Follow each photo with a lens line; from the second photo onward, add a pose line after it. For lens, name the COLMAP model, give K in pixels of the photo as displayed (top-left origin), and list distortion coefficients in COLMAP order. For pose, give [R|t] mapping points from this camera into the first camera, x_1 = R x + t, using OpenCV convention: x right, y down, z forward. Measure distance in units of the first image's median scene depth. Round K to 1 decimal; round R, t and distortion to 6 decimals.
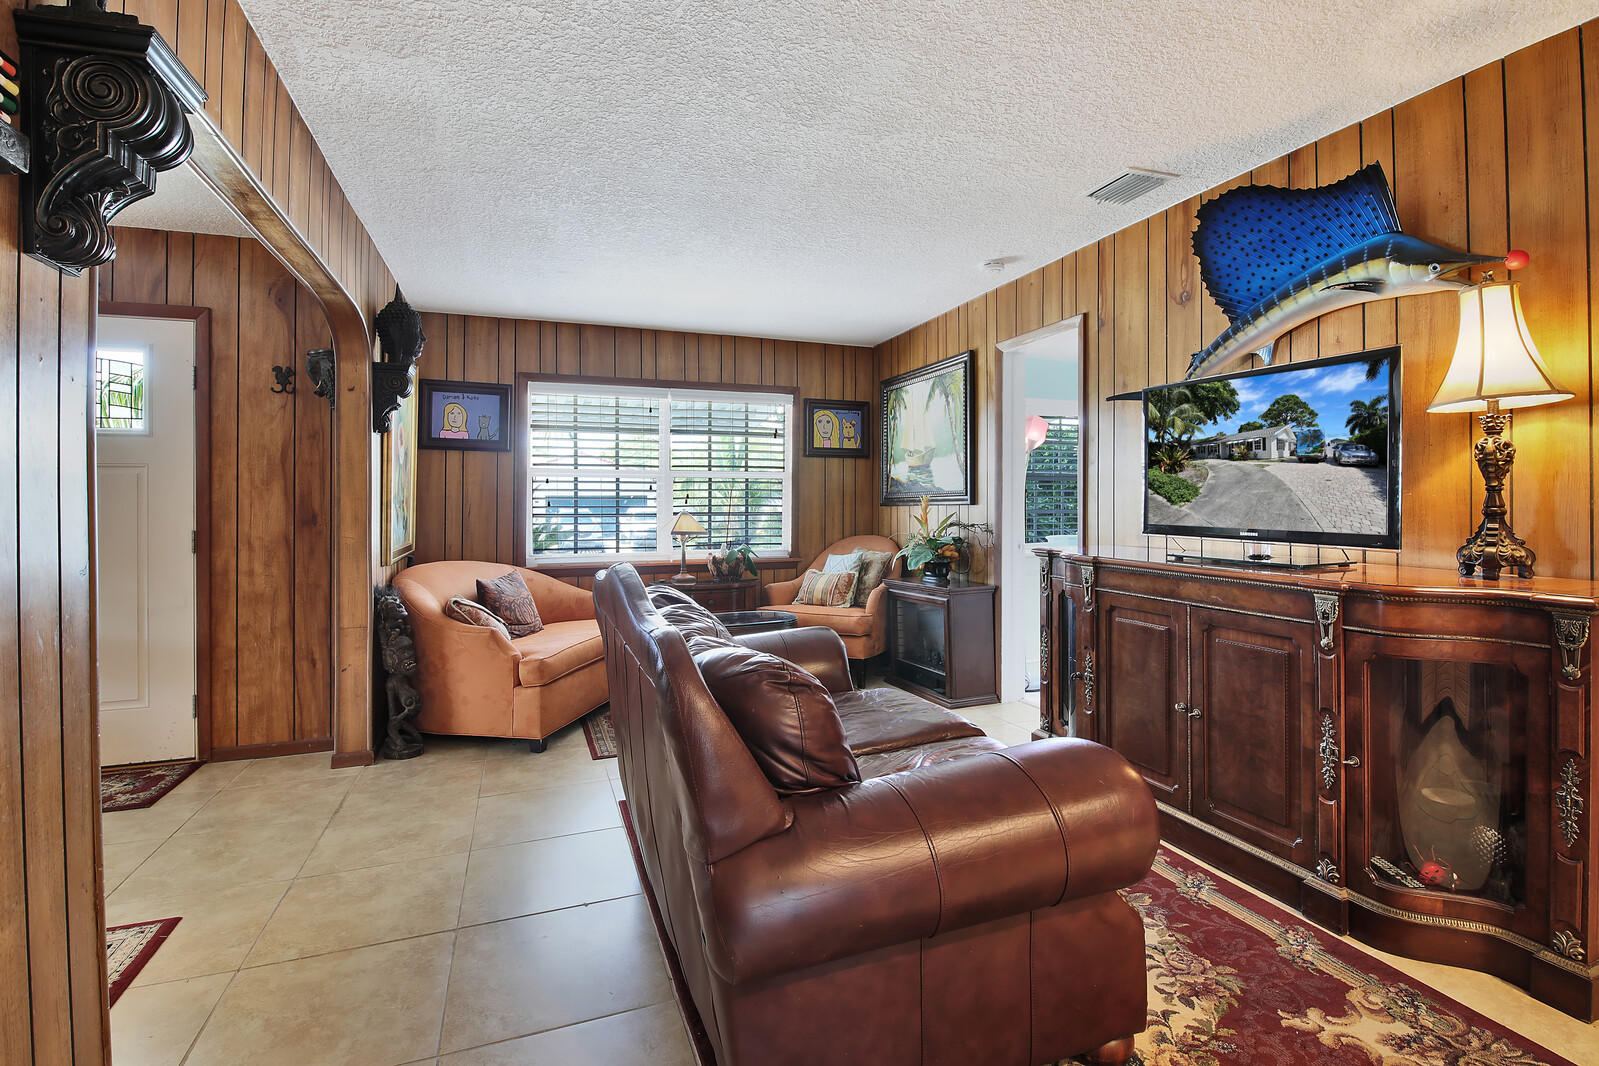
lens RADIAL K [[733.5, 0, 810.1], [0, 733.5, 515.4], [0, 0, 1]] dist [-0.012606, -0.005596]
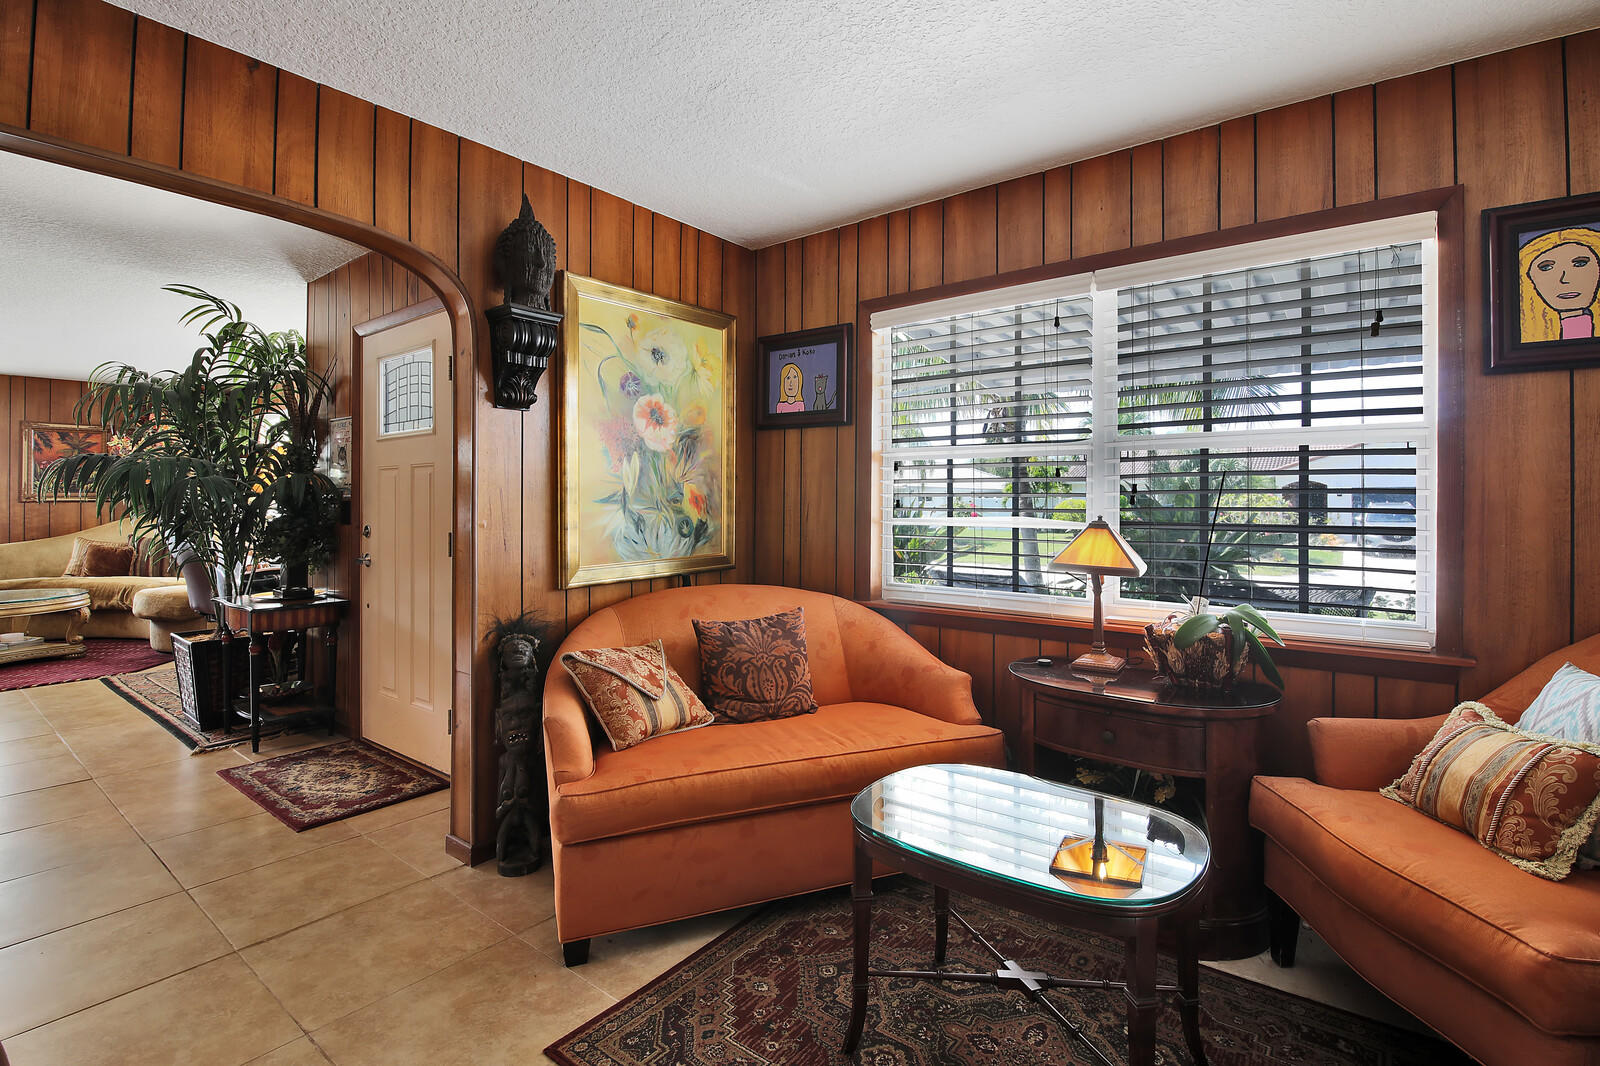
lens RADIAL K [[739.6, 0, 819.6], [0, 739.6, 489.3], [0, 0, 1]] dist [-0.017003, -0.000862]
pose [[0.522852, -0.005845, -0.852403, 0.204276], [-0.007907, 0.999900, -0.011707, -0.028906], [0.852387, 0.012861, 0.522754, 0.885479]]
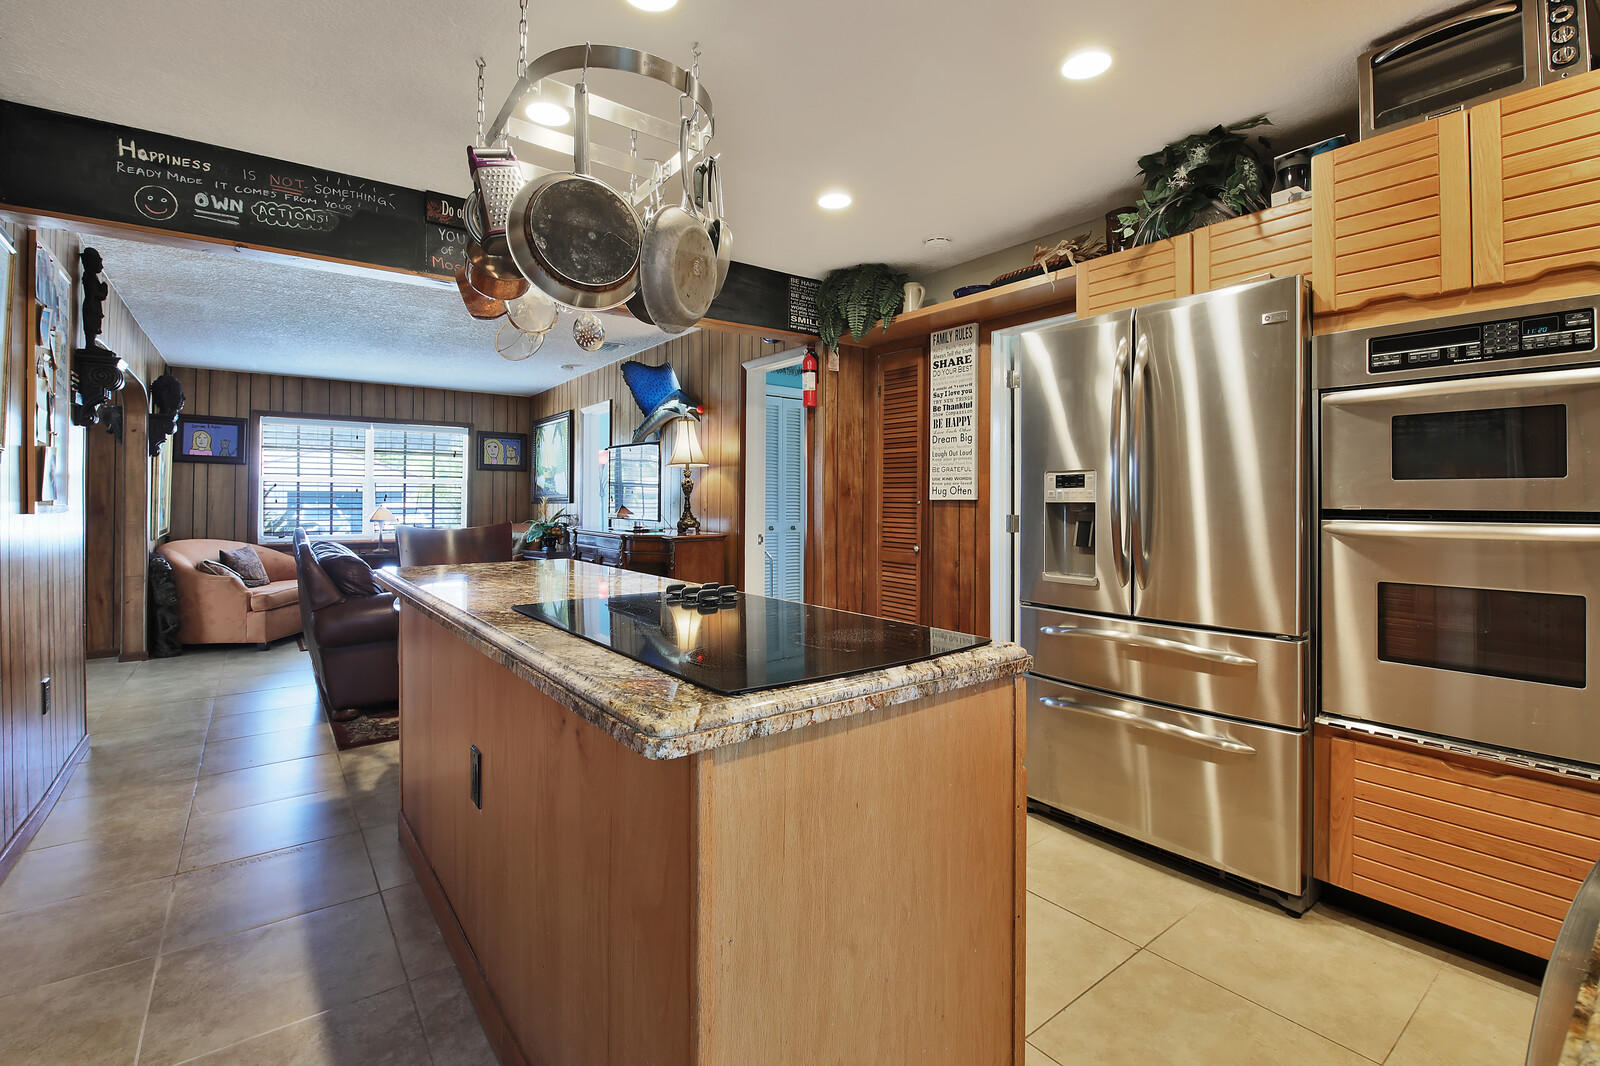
lens RADIAL K [[711.8, 0, 806.0], [0, 711.8, 508.0], [0, 0, 1]] dist [-0.019698, -0.000826]
pose [[0.959342, 0.004865, 0.282205, 0.370116], [-0.002864, 0.999968, -0.007502, 0.008209], [-0.282232, 0.006389, 0.959325, -0.912236]]
